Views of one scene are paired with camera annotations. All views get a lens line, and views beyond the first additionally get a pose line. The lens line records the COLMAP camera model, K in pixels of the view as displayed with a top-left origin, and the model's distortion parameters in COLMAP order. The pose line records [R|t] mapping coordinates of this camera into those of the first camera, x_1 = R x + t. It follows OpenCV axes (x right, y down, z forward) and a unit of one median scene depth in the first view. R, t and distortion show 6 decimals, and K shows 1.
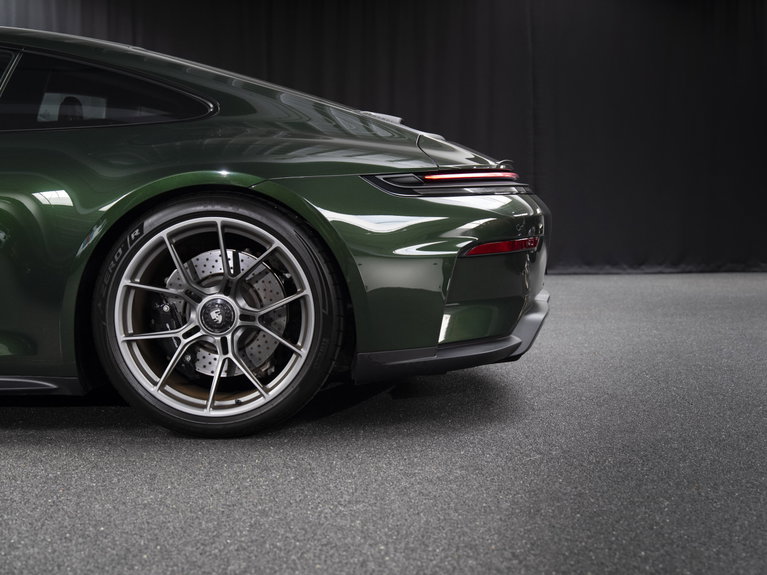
lens RADIAL K [[1000.7, 0, 383.5], [0, 1000.7, 290.8], [0, 0, 1]] dist [0.014040, 0.000000]
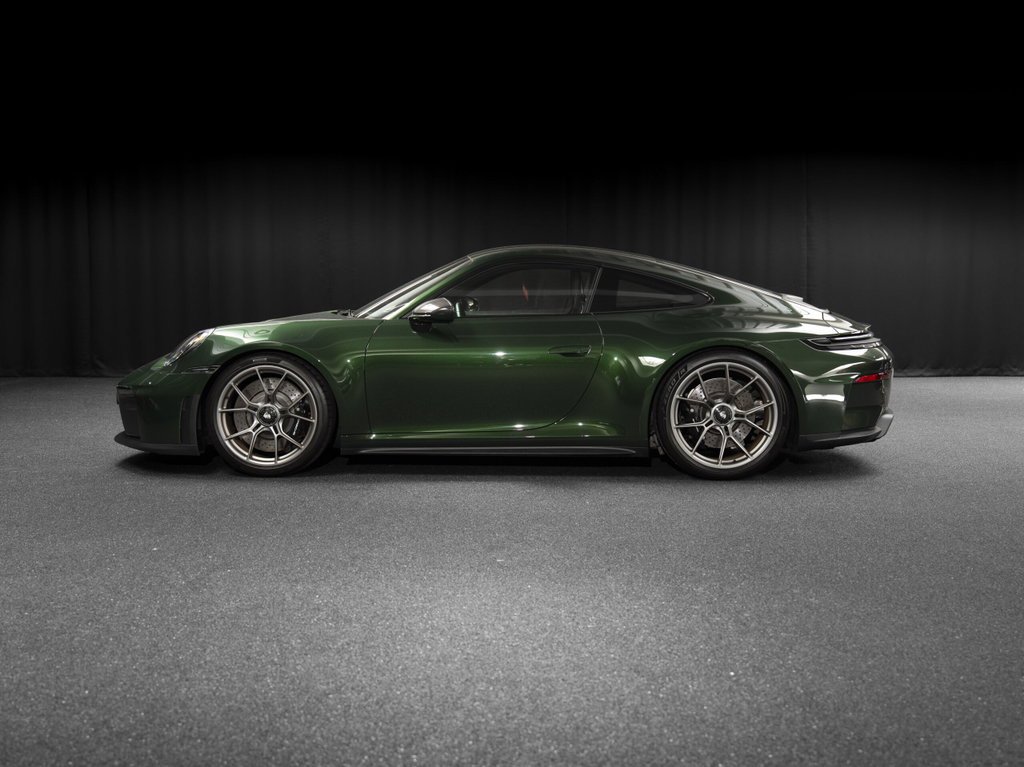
lens RADIAL K [[1253.2, 0, 512.9], [0, 1253.2, 383.7], [0, 0, 1]] dist [0.006445, 0.000000]
pose [[0.999854, 0.006979, -0.015621, -0.521898], [-0.006923, 0.999969, 0.003624, -0.038414], [0.015646, -0.003515, 0.999871, -1.340294]]
